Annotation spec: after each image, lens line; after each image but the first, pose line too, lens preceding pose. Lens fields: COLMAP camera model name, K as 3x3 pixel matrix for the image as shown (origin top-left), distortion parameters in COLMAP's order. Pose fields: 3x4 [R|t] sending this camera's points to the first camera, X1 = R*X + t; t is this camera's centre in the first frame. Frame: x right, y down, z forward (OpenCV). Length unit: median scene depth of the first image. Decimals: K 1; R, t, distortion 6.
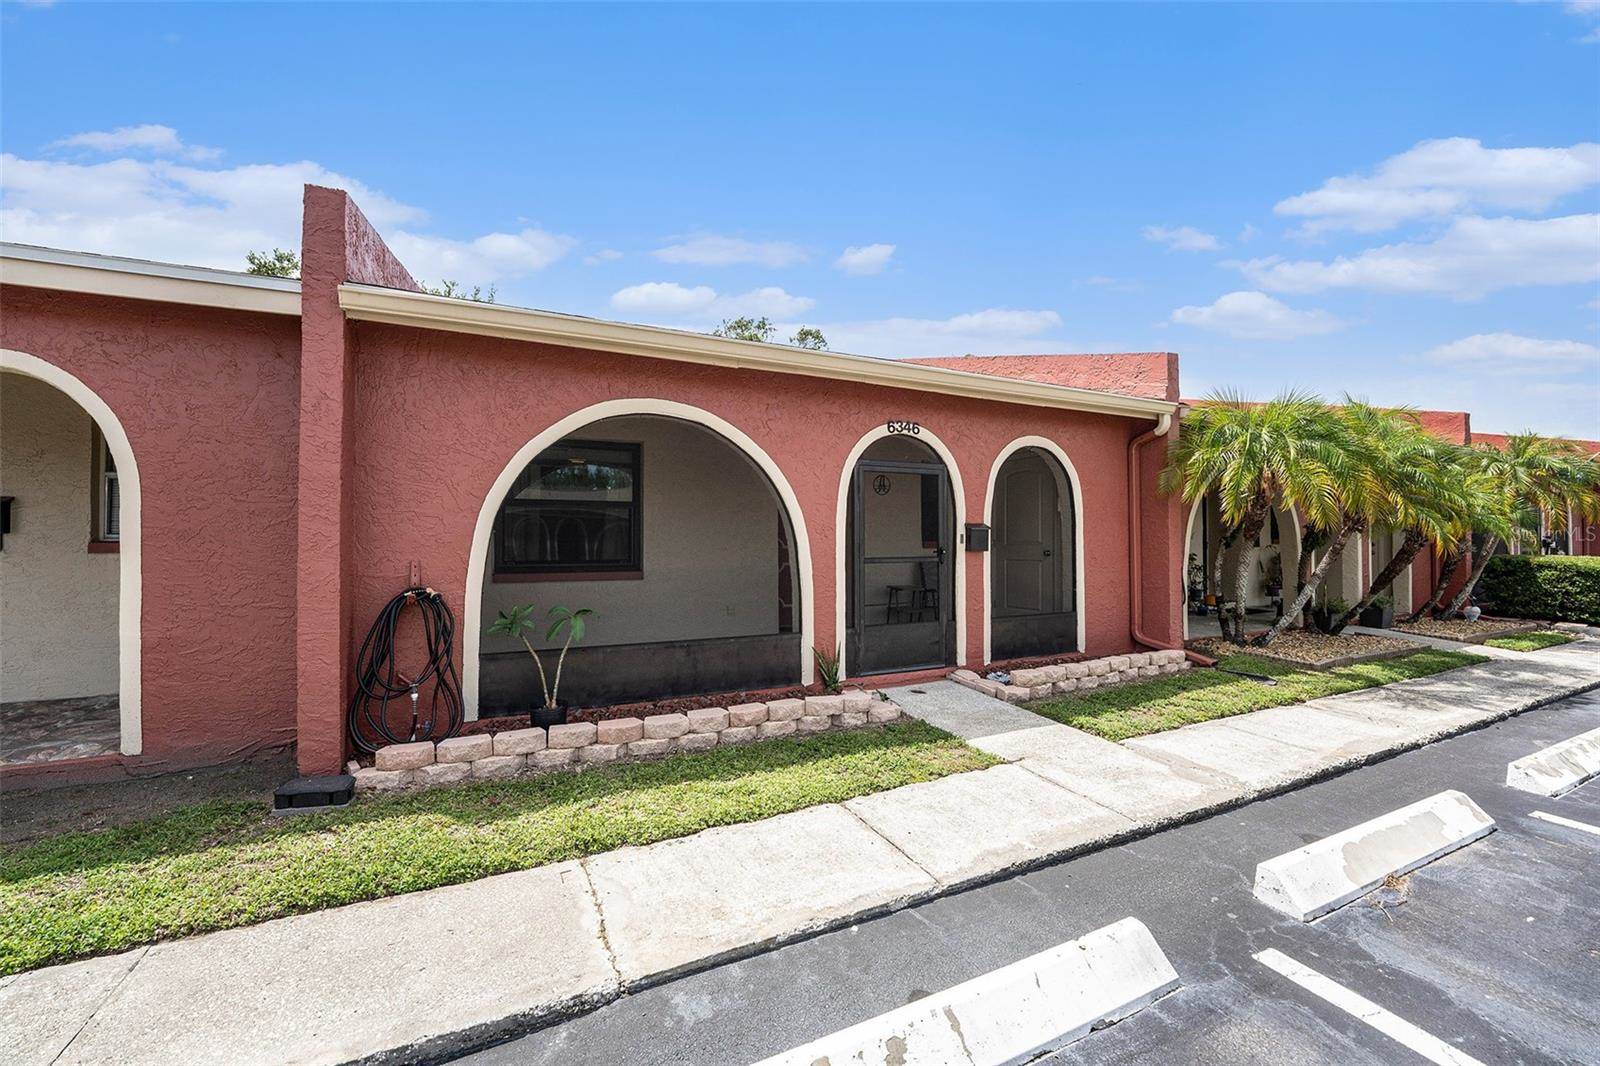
lens RADIAL K [[660.2, 0, 812.4], [0, 660.2, 515.5], [0, 0, 1]] dist [-0.035539, 0.013092]
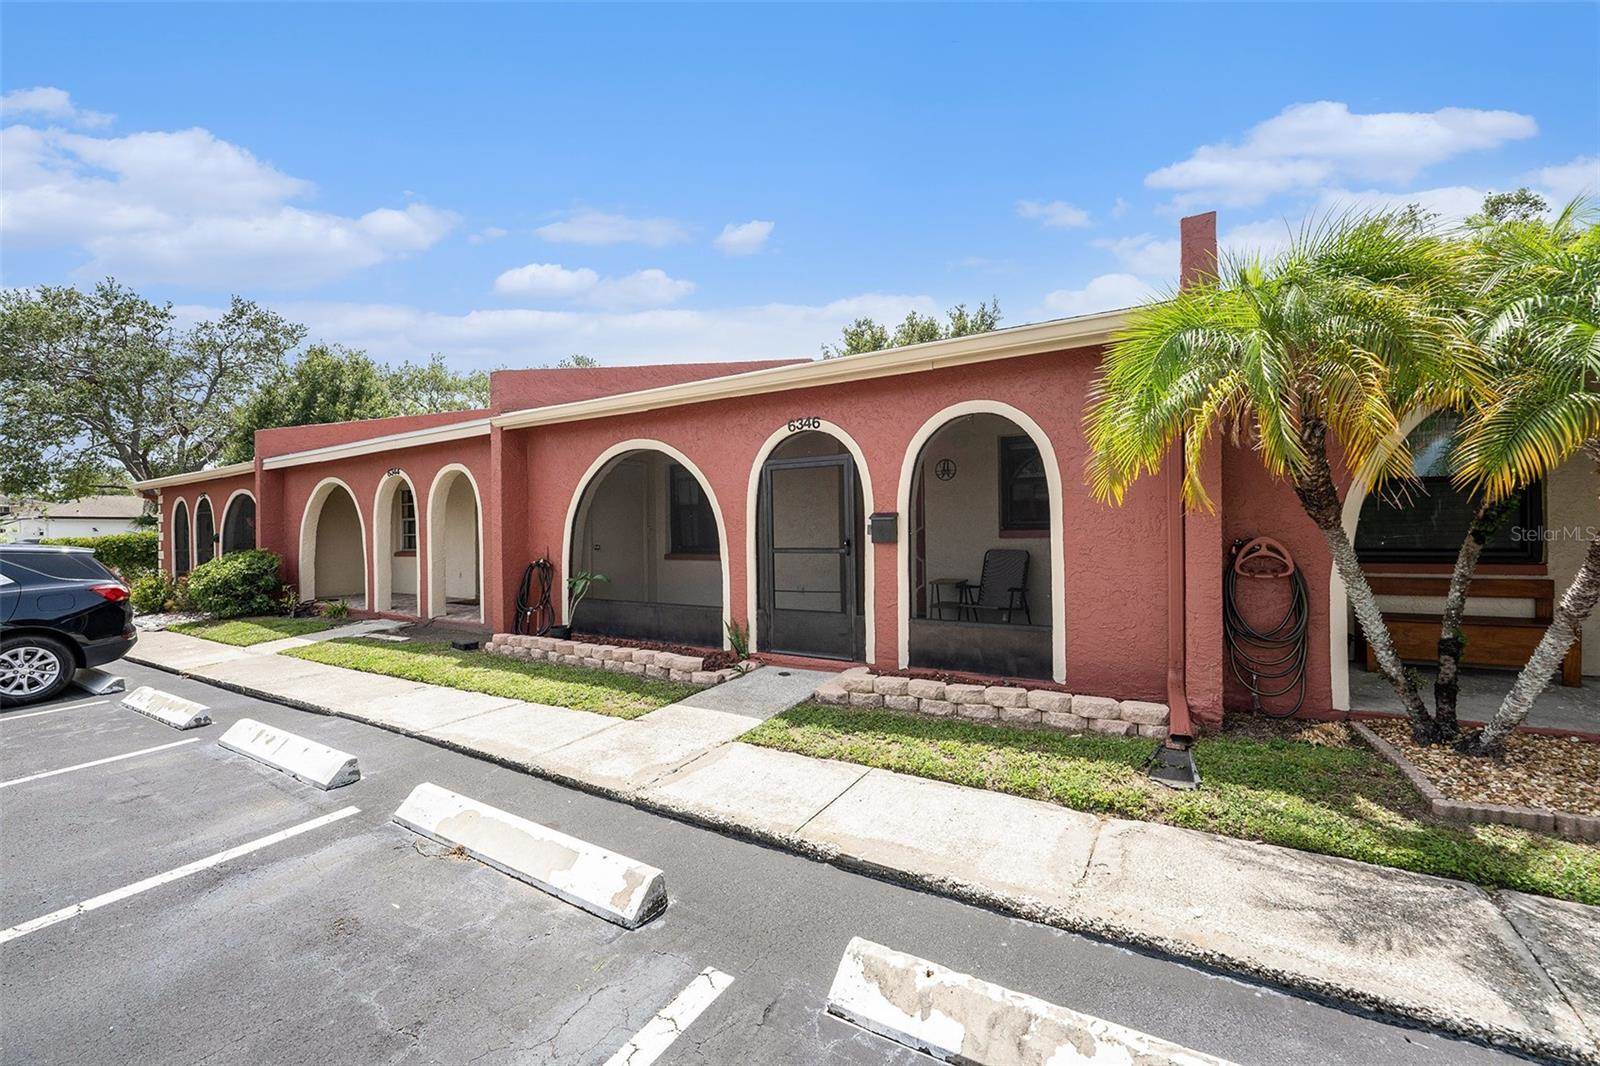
lens RADIAL K [[660.2, 0, 812.4], [0, 660.2, 515.5], [0, 0, 1]] dist [-0.035539, 0.013092]
pose [[0.532408, -0.020446, -0.846241, 1.030587], [0.044226, 0.999015, 0.003688, 0.008496], [0.845331, -0.039389, 0.532788, 0.446233]]
